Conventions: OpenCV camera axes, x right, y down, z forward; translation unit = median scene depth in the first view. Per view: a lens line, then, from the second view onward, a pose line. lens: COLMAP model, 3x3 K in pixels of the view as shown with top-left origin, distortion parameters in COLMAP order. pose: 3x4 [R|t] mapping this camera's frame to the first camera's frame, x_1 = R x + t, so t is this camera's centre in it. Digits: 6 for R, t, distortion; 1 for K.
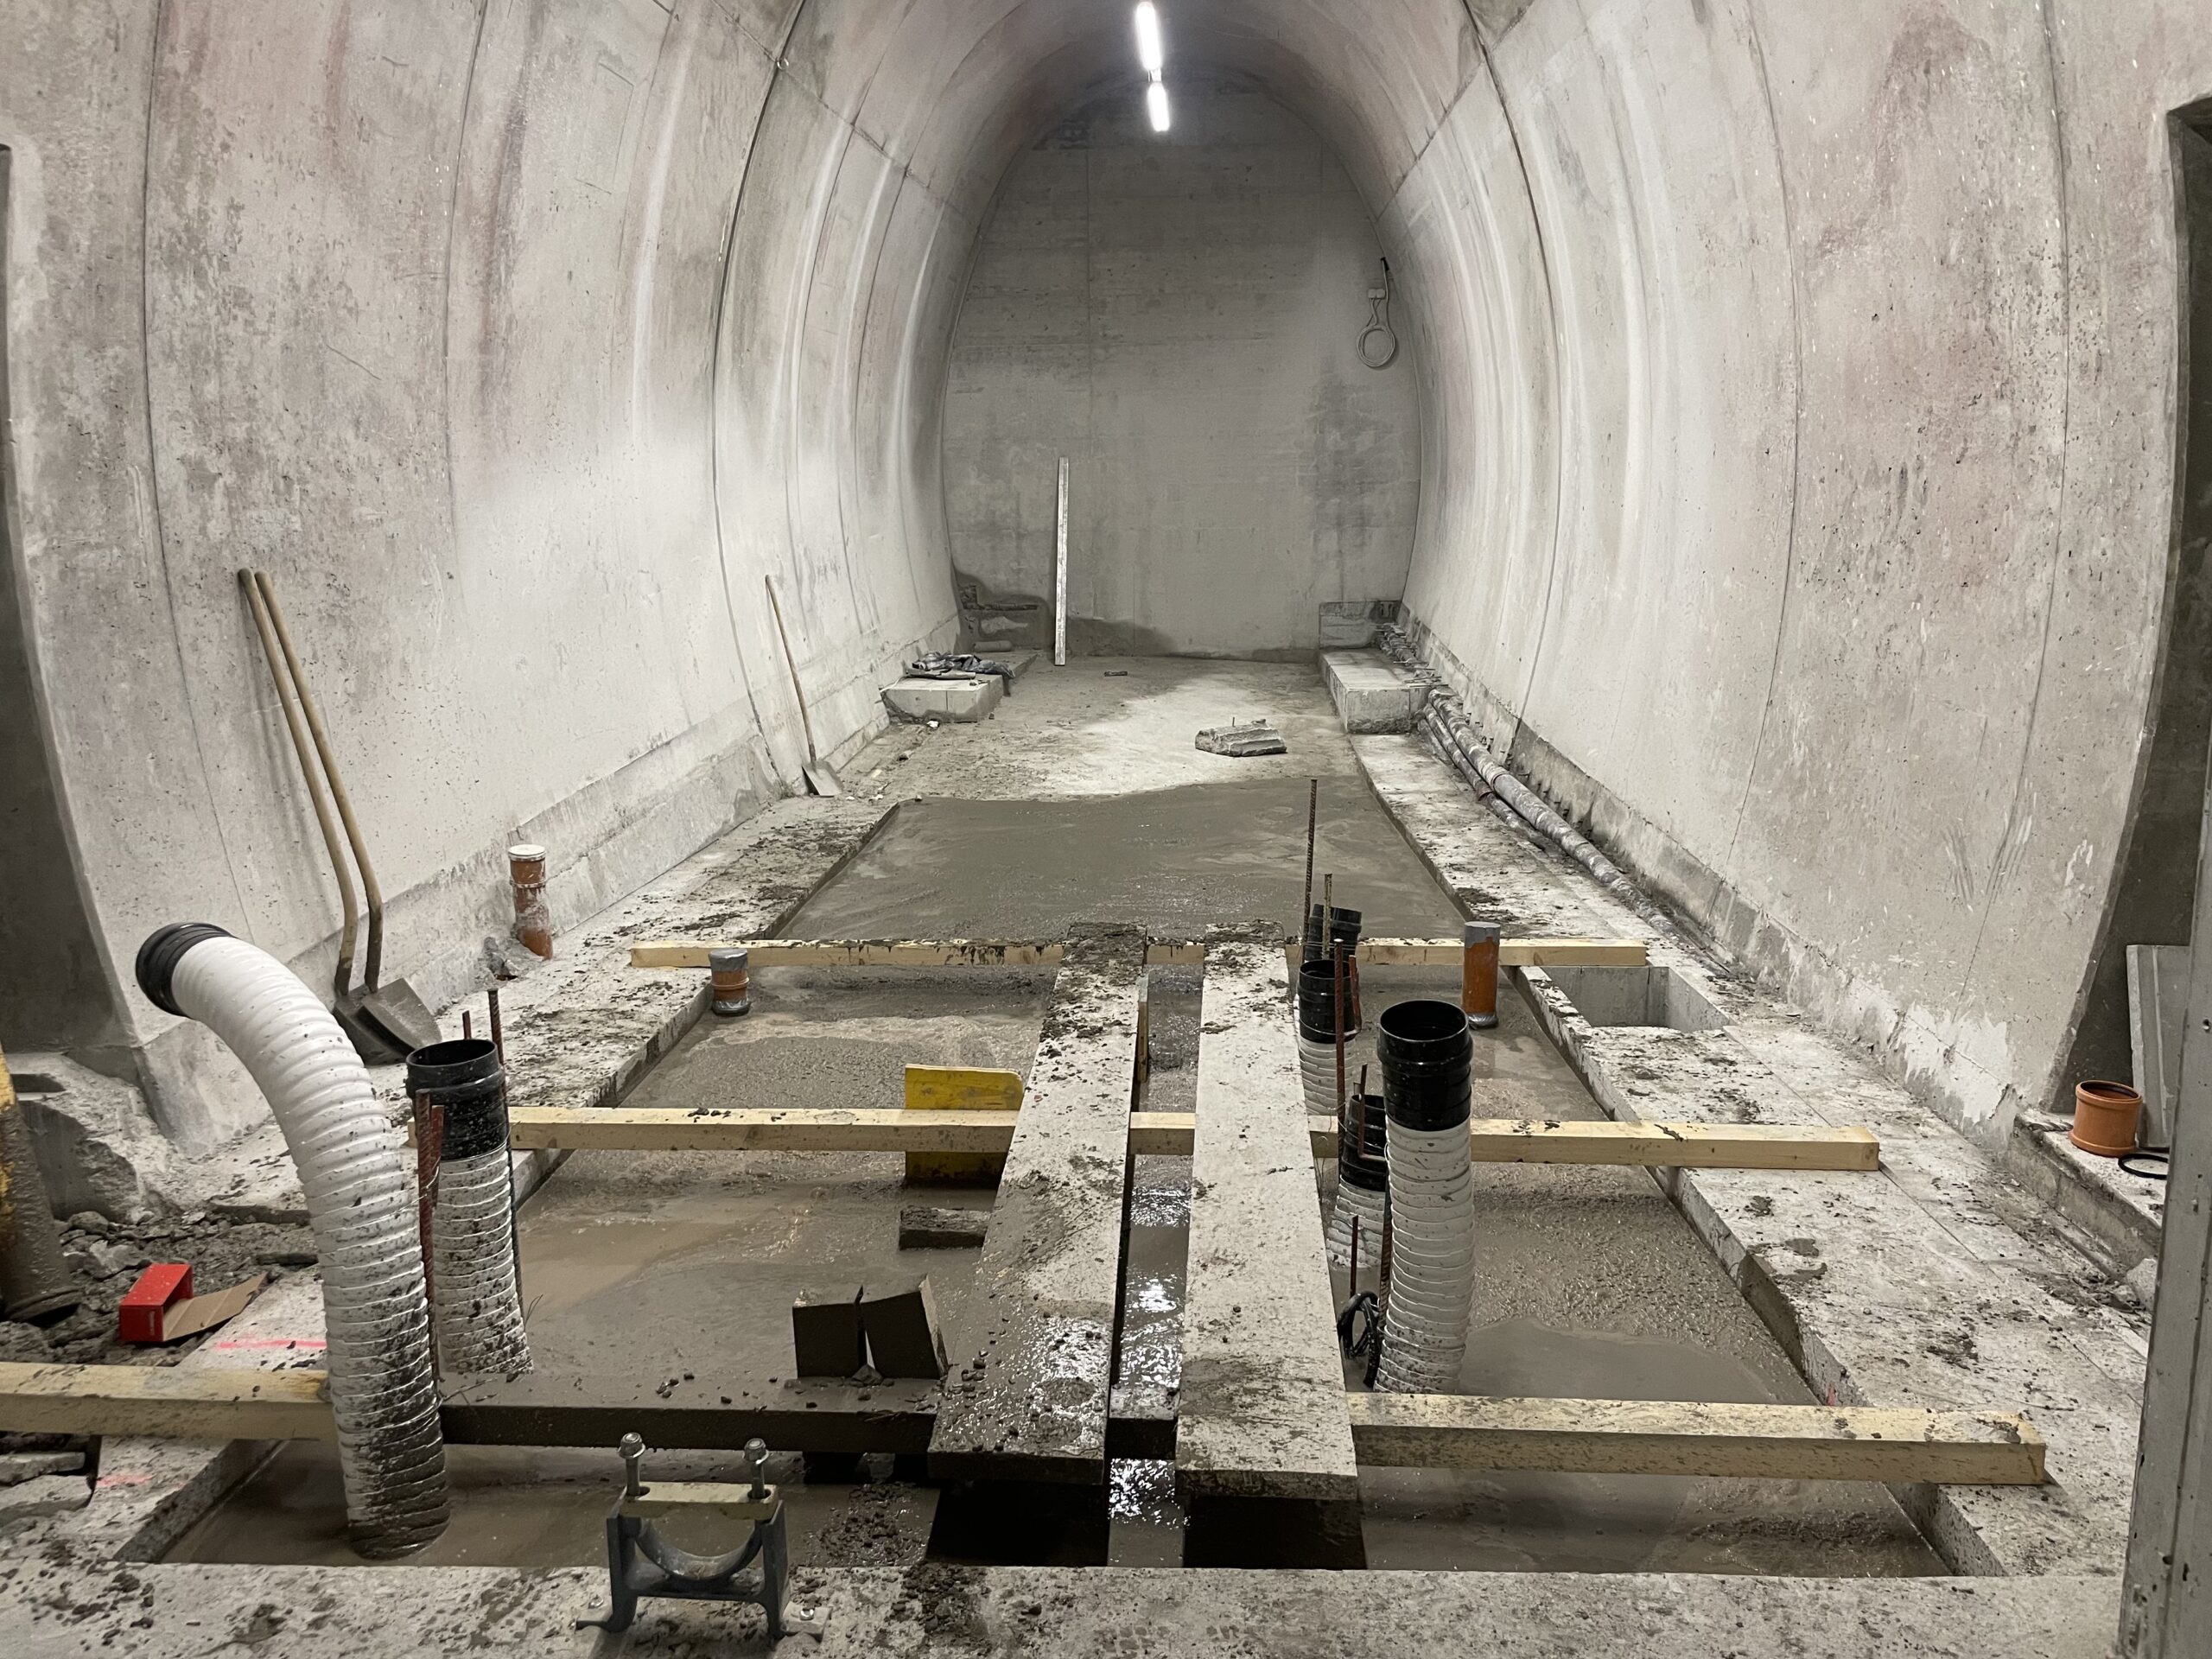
lens RADIAL K [[1692.7, 0, 1106.0], [0, 1692.7, 829.5], [0, 0, 1]] dist [0.093158, -0.138503]
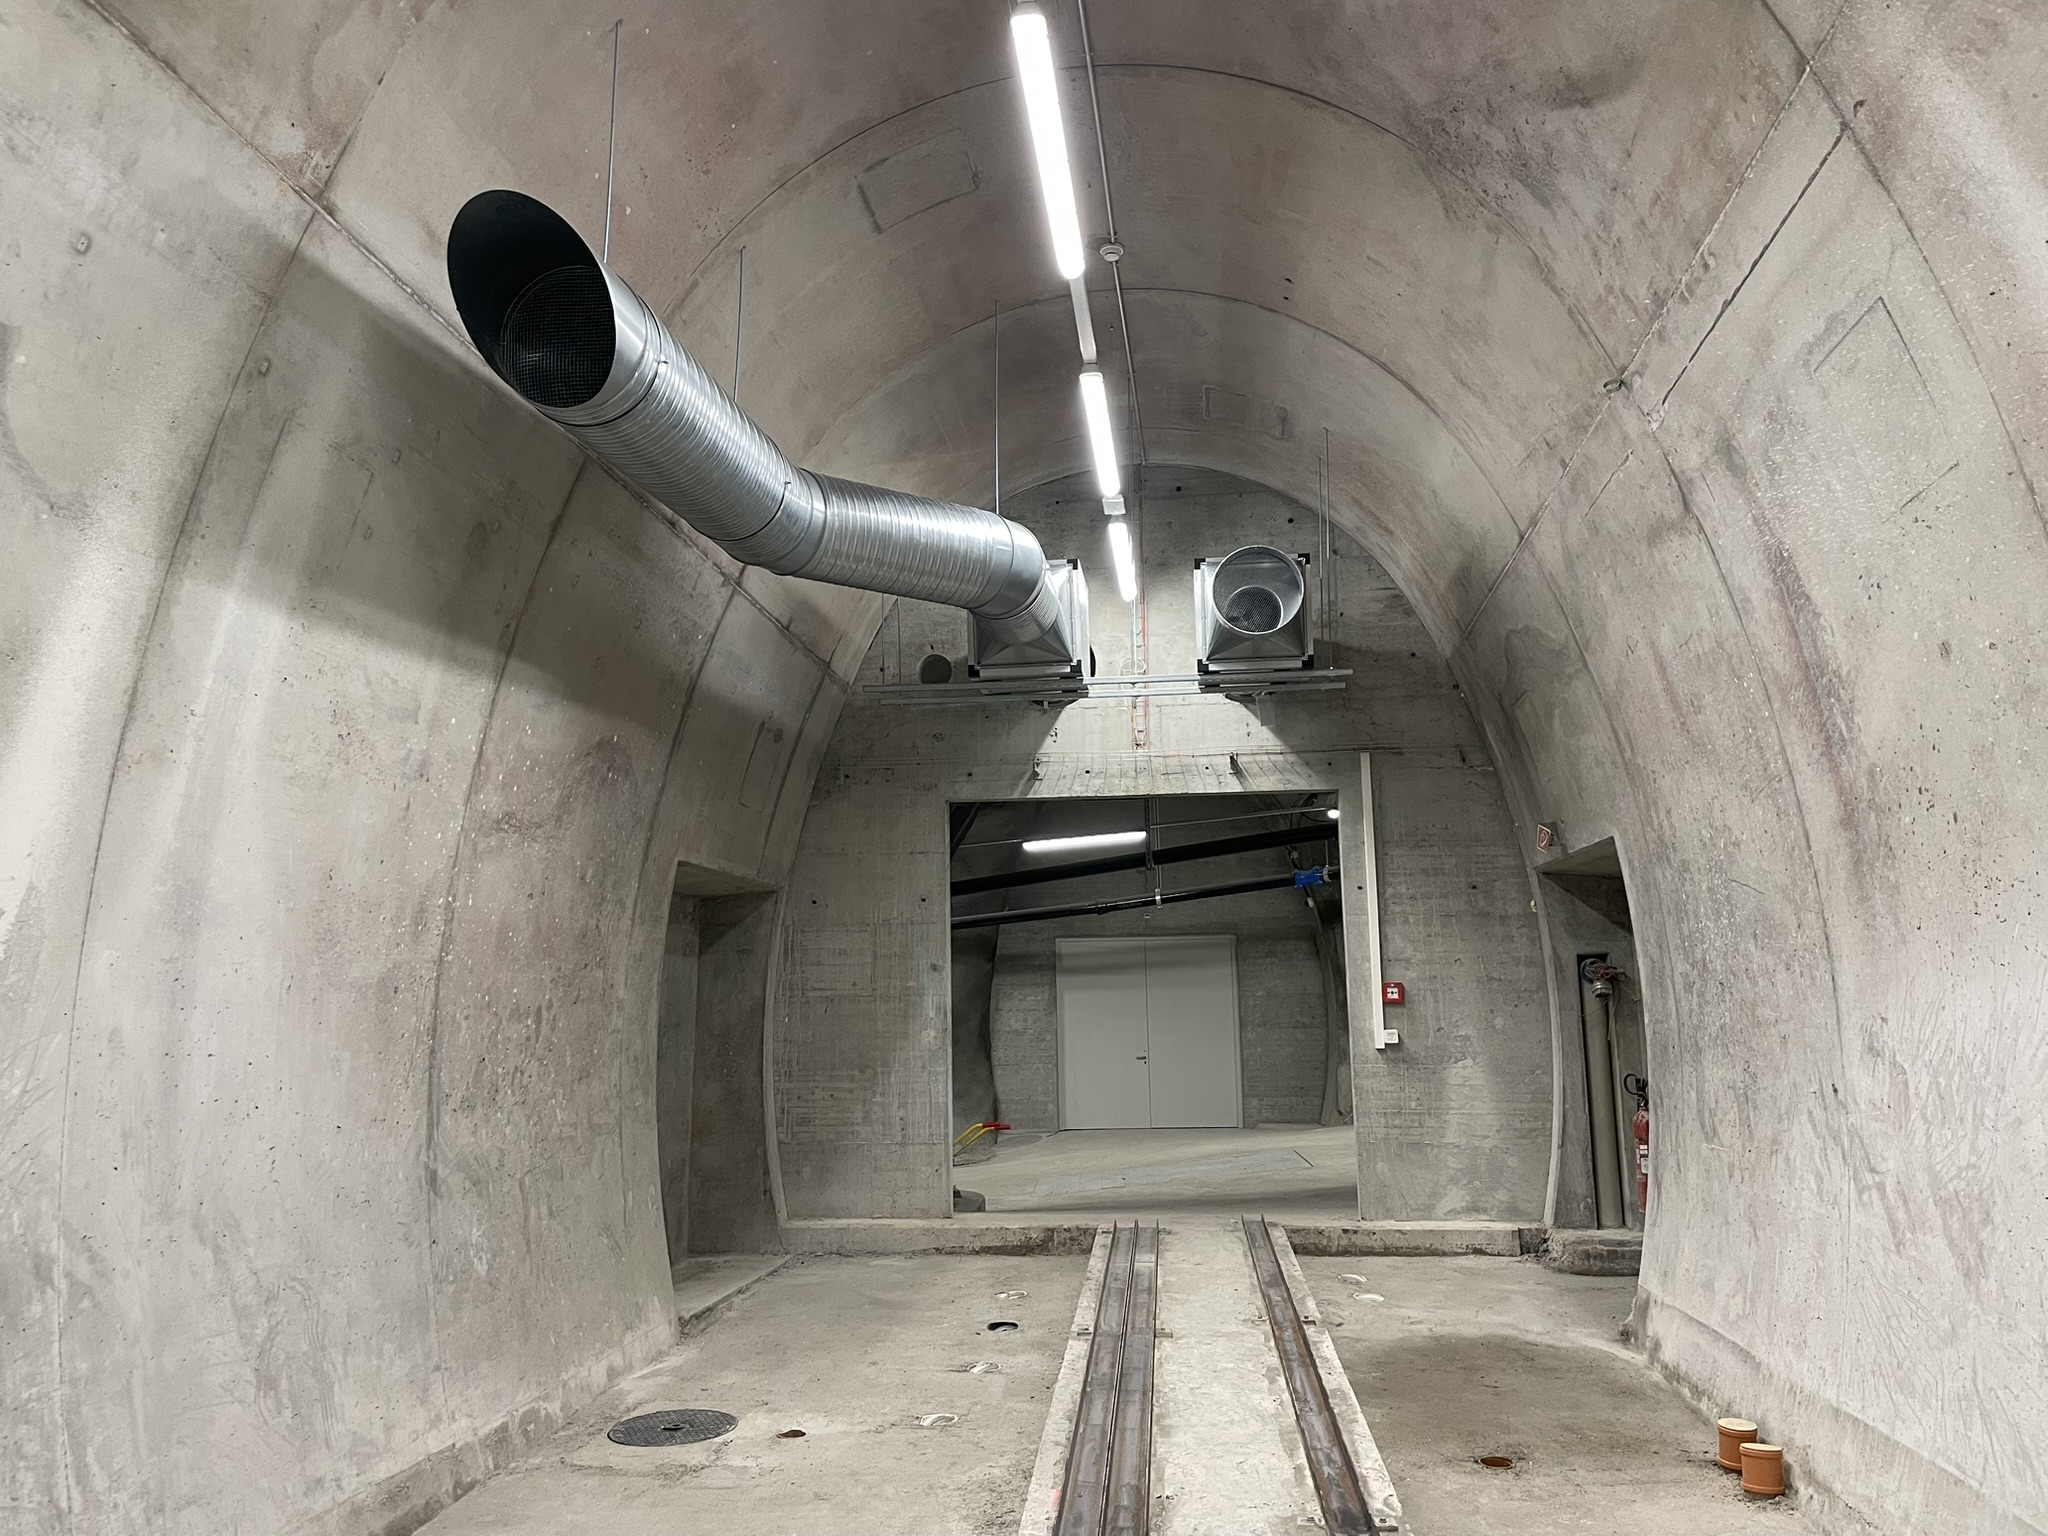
lens RADIAL K [[1567.2, 0, 1024.0], [0, 1567.2, 768.0], [0, 0, 1]] dist [0.093158, -0.138503]
pose [[-0.995608, 0.038825, 0.085186, -0.028511], [0.043529, 0.997588, 0.054077, -0.284388], [-0.082881, 0.057547, -0.994897, 1.392090]]
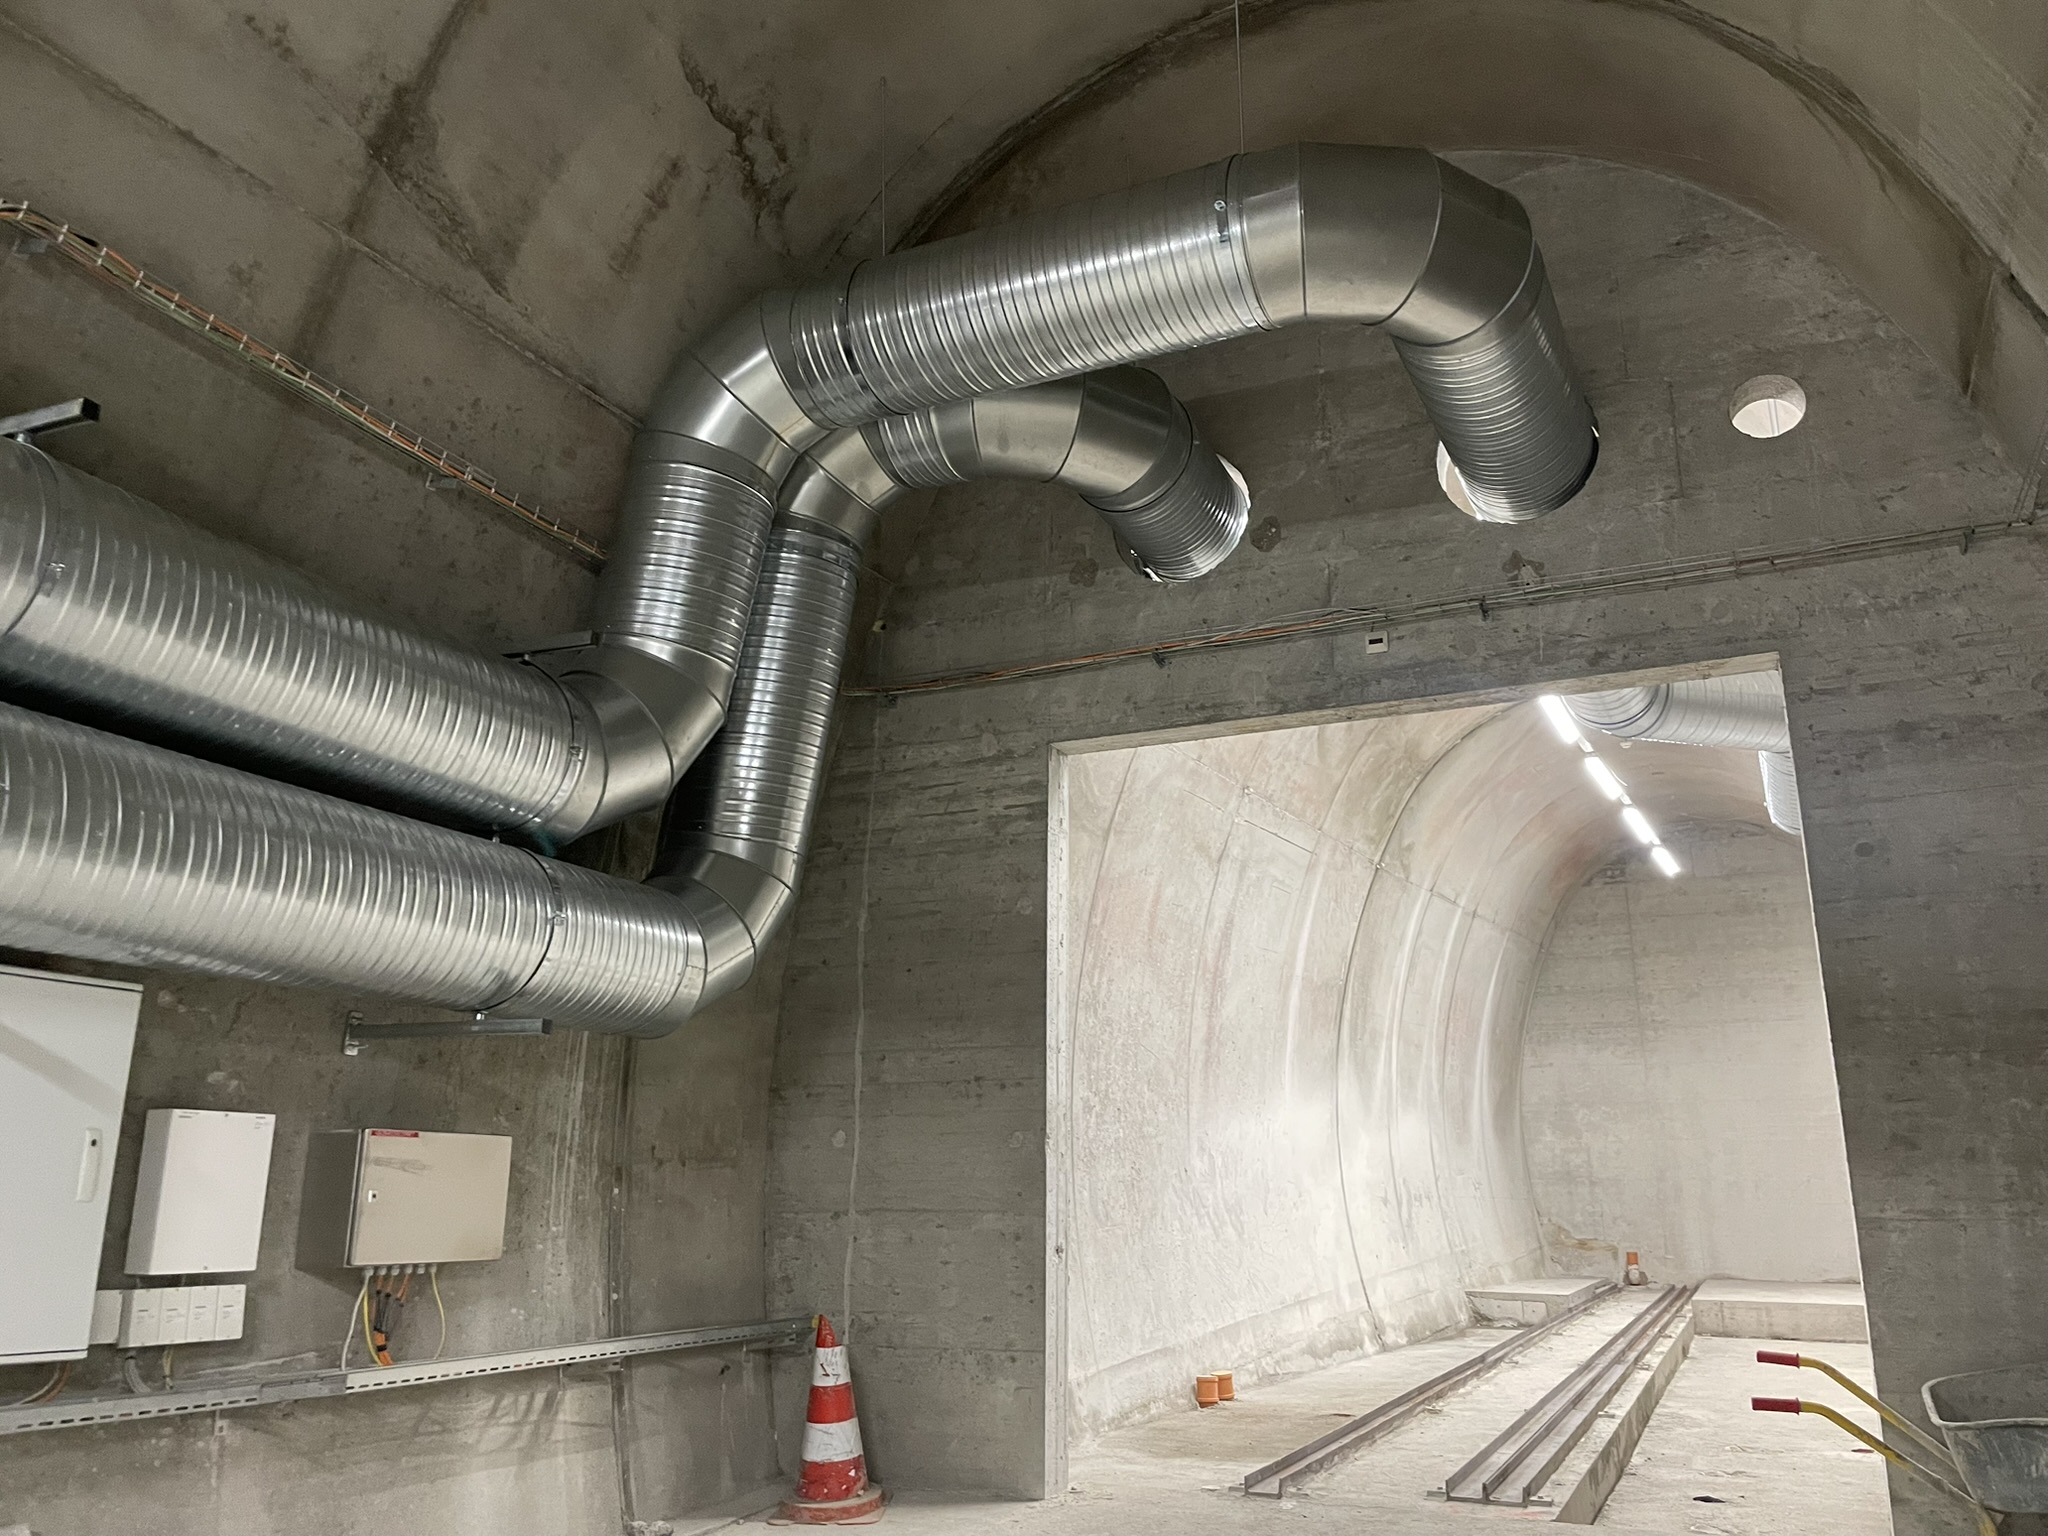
lens RADIAL K [[1567.2, 0, 1024.0], [0, 1567.2, 768.0], [0, 0, 1]] dist [0.093158, -0.138503]
pose [[0.914595, -0.092756, -0.393589, 0.106114], [-0.085003, 0.907488, -0.411389, 0.118749], [0.395336, 0.409711, 0.822099, -0.426658]]
